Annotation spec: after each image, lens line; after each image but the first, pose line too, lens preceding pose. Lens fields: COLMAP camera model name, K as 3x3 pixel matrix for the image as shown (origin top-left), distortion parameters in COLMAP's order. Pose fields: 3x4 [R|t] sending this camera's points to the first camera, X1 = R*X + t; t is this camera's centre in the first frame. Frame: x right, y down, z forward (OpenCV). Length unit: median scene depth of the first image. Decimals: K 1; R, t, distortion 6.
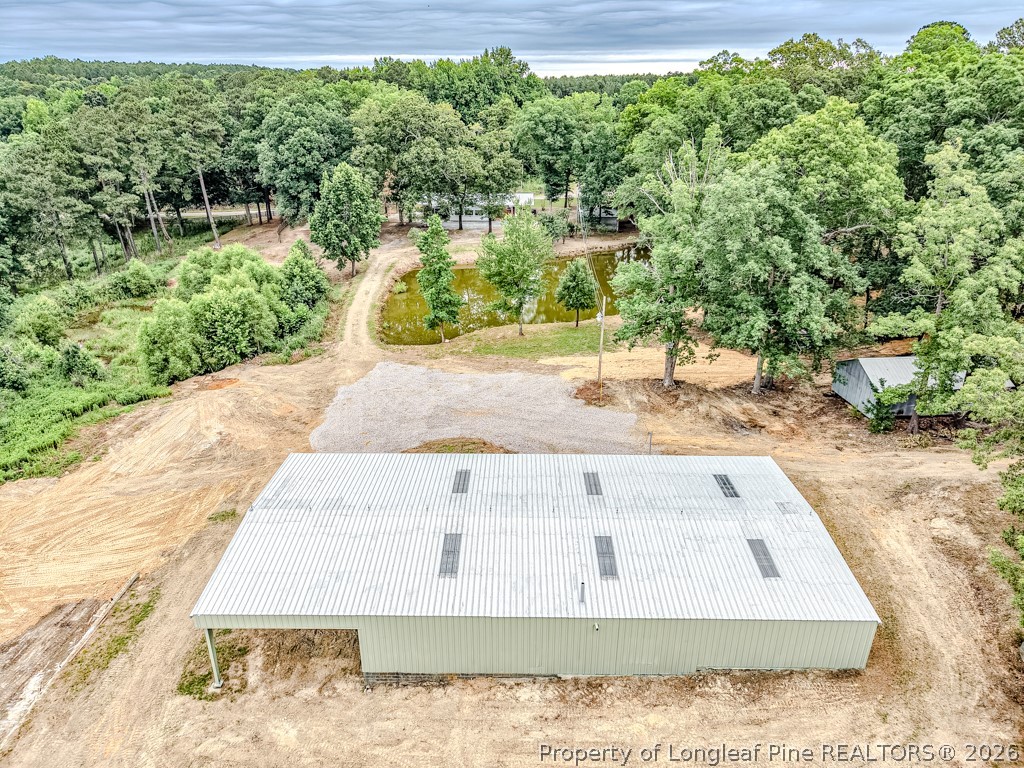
lens RADIAL K [[686.9, 0, 513.5], [0, 686.9, 388.0], [0, 0, 1]] dist [0.035851, -0.033093]
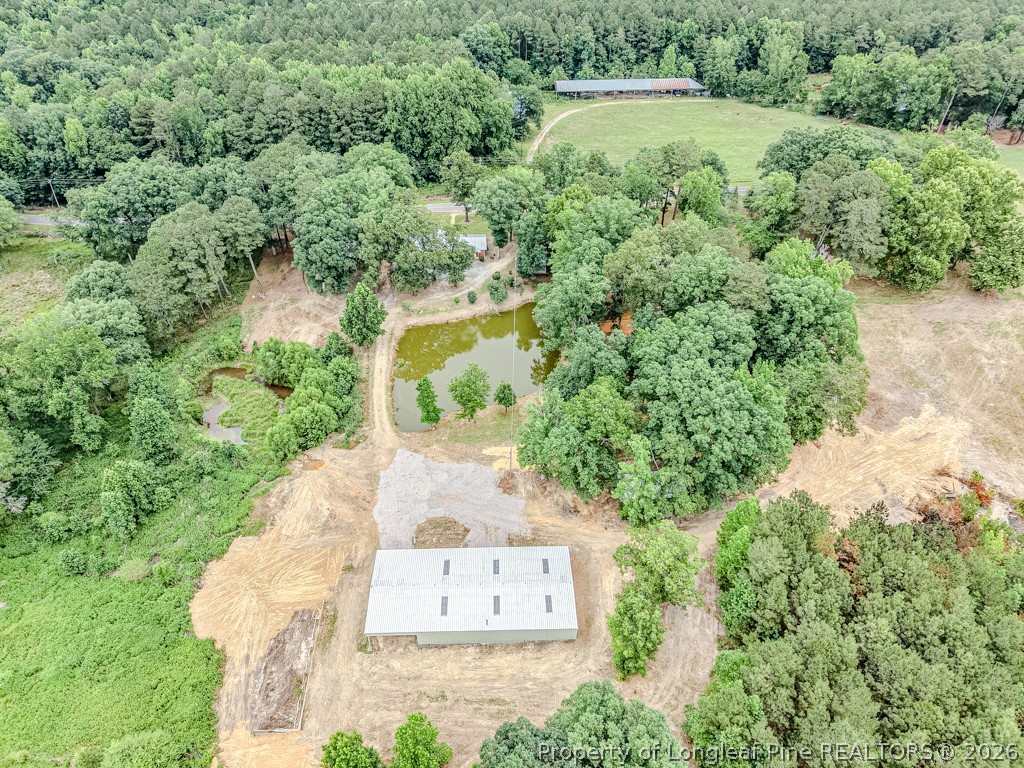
lens RADIAL K [[686.9, 0, 513.5], [0, 686.9, 388.0], [0, 0, 1]] dist [0.035851, -0.033093]
pose [[0.999206, -0.021489, 0.033557, 0.093126], [0.011970, 0.965101, 0.261605, -1.057257], [-0.038007, -0.260995, 0.964592, -1.200083]]
